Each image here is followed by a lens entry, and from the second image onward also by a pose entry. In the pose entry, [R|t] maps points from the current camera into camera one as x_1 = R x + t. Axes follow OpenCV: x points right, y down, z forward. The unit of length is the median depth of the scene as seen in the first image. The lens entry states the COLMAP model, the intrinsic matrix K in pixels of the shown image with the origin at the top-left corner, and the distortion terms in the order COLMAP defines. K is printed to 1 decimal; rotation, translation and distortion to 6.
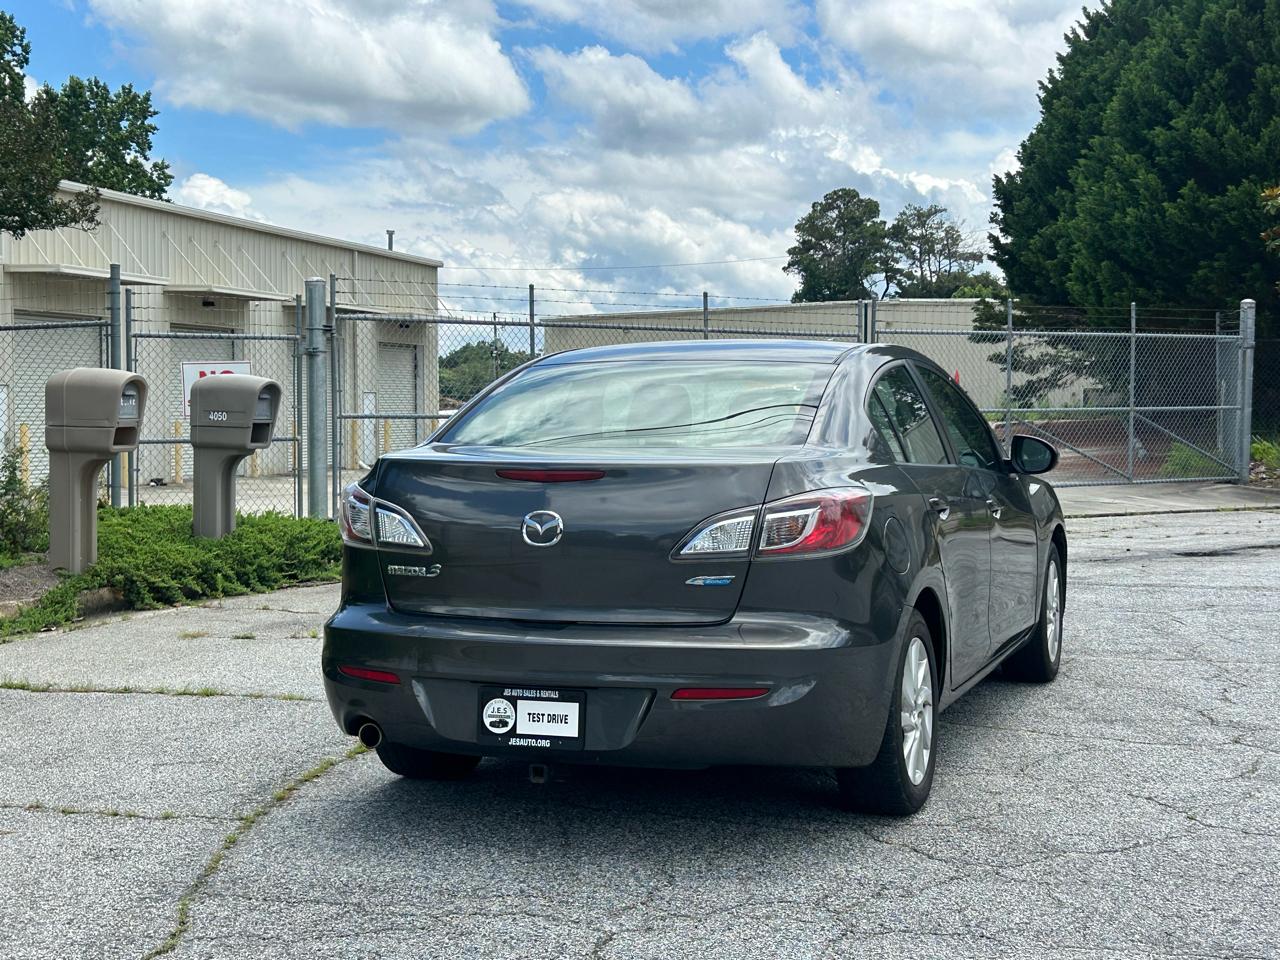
lens RADIAL K [[1928.4, 0, 678.6], [0, 1928.4, 502.0], [0, 0, 1]] dist [0.080019, 0.000000]
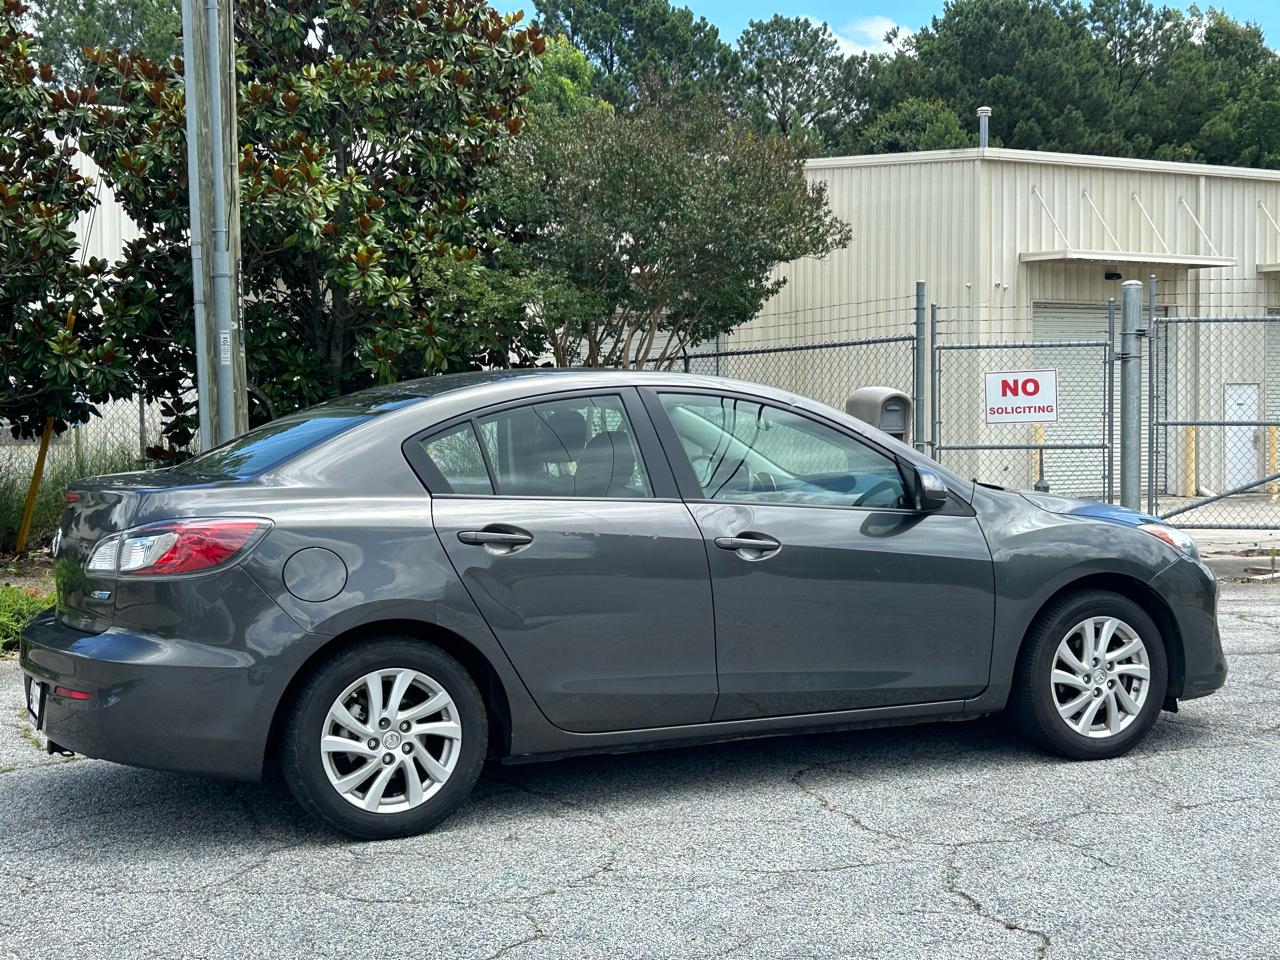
lens RADIAL K [[1928.4, 0, 634.6], [0, 1928.4, 472.7], [0, 0, 1]] dist [0.080019, 0.000000]
pose [[0.686104, 0.023143, -0.727135, 0.484025], [-0.030059, 0.999542, 0.003451, -0.020680], [0.726882, 0.019489, 0.686486, 0.200460]]
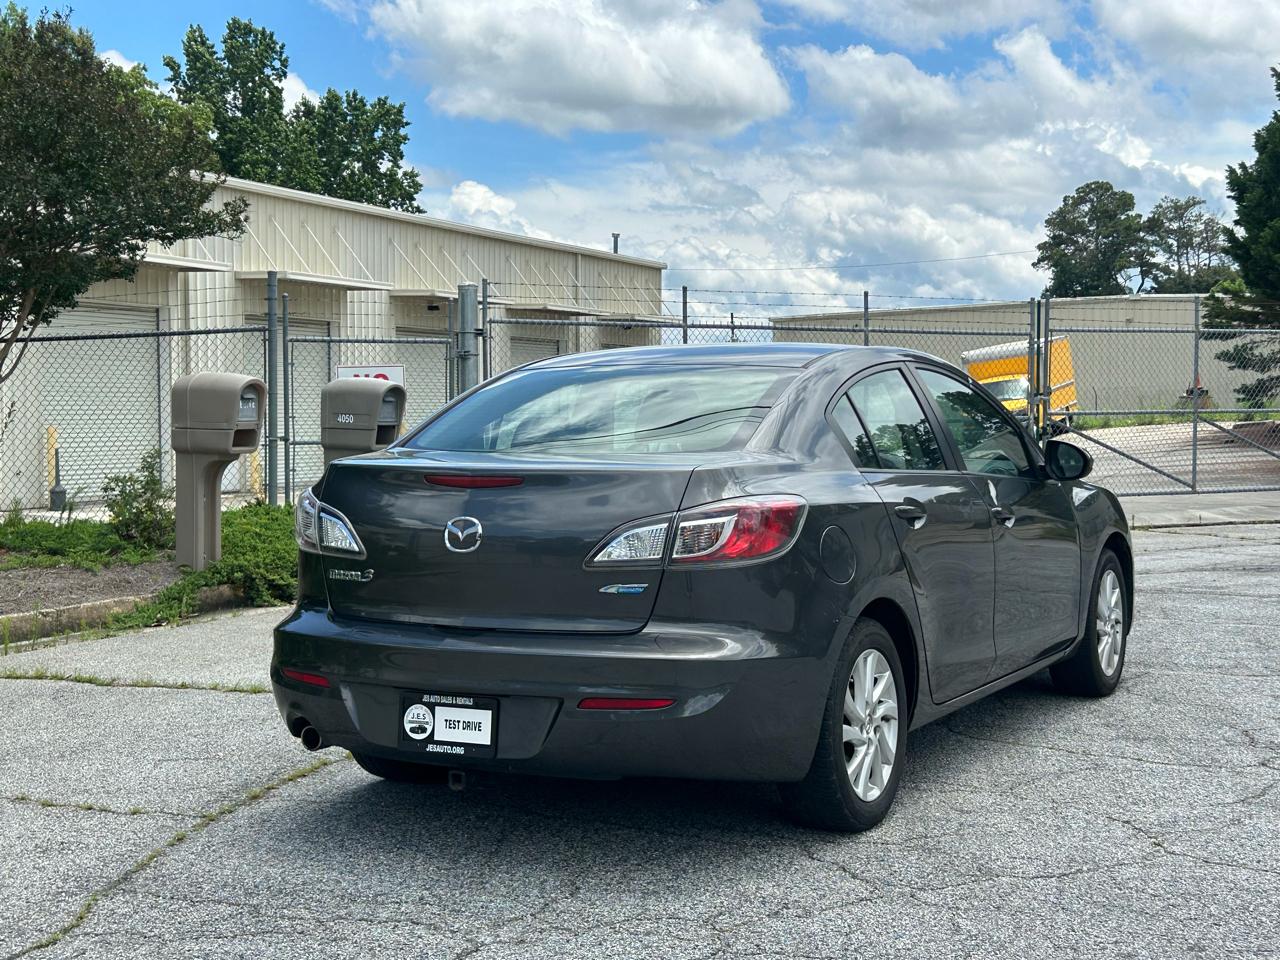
lens RADIAL K [[1928.4, 0, 665.7], [0, 1928.4, 494.8], [0, 0, 1]] dist [0.080019, 0.000000]
pose [[0.990103, 0.005778, -0.140224, 0.080055], [-0.006244, 0.999976, -0.002885, -0.002155], [0.140204, 0.003732, 0.990116, 0.012135]]
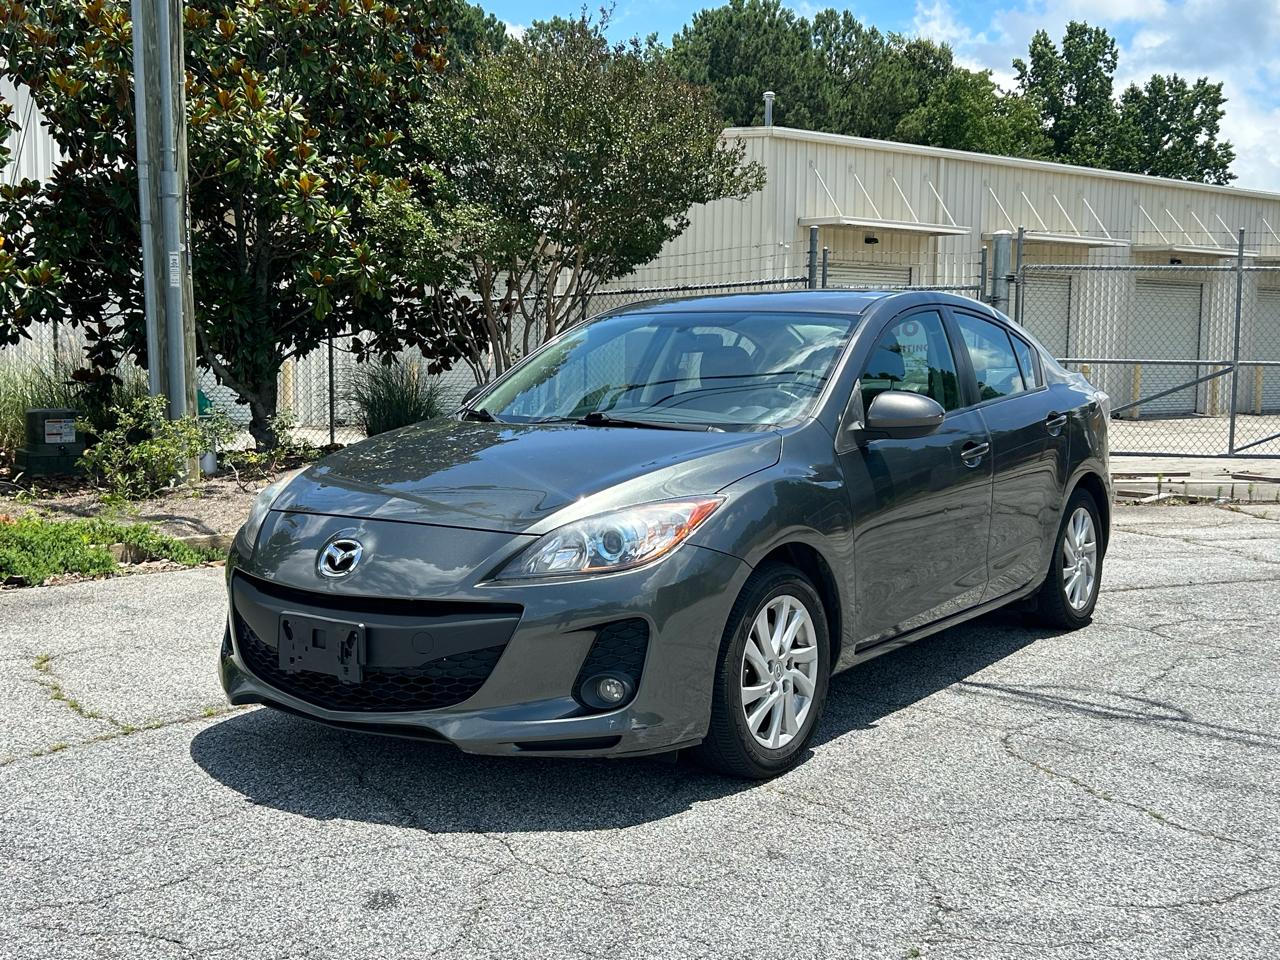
lens RADIAL K [[1546.7, 0, 617.2], [0, 1546.7, 504.3], [0, 0, 1]] dist [0.015082, 0.000000]
pose [[0.779721, 0.071789, -0.621998, 0.262396], [-0.041148, 0.997133, 0.063503, -0.014119], [0.624773, -0.023921, 0.780440, 0.257111]]
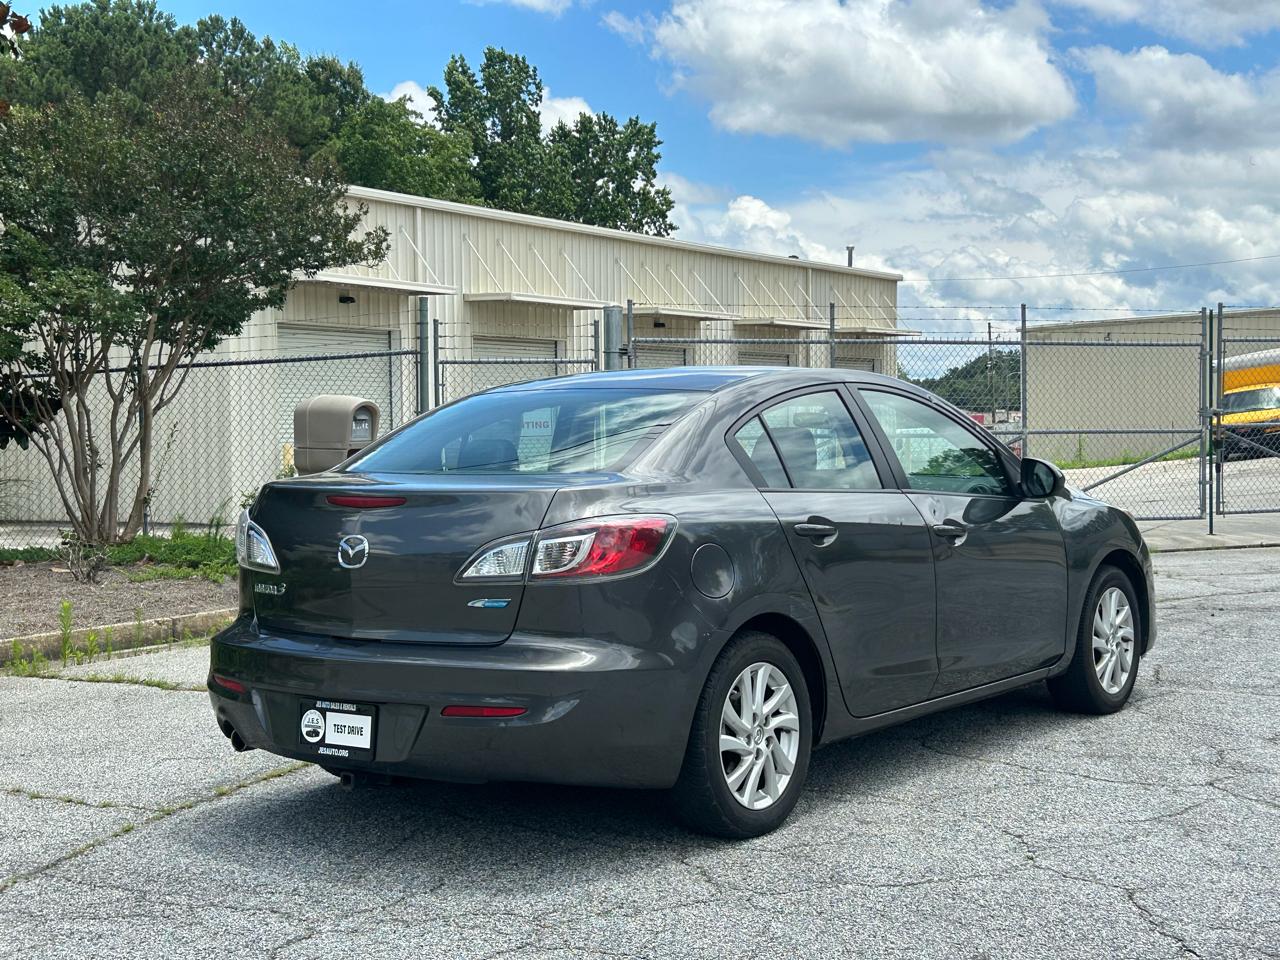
lens RADIAL K [[1928.4, 0, 651.1], [0, 1928.4, 493.1], [0, 0, 1]] dist [0.080019, 0.000000]
pose [[0.957095, 0.002646, -0.289763, 0.183920], [-0.005611, 0.999940, -0.009403, -0.004445], [0.289720, 0.010625, 0.957052, 0.010631]]
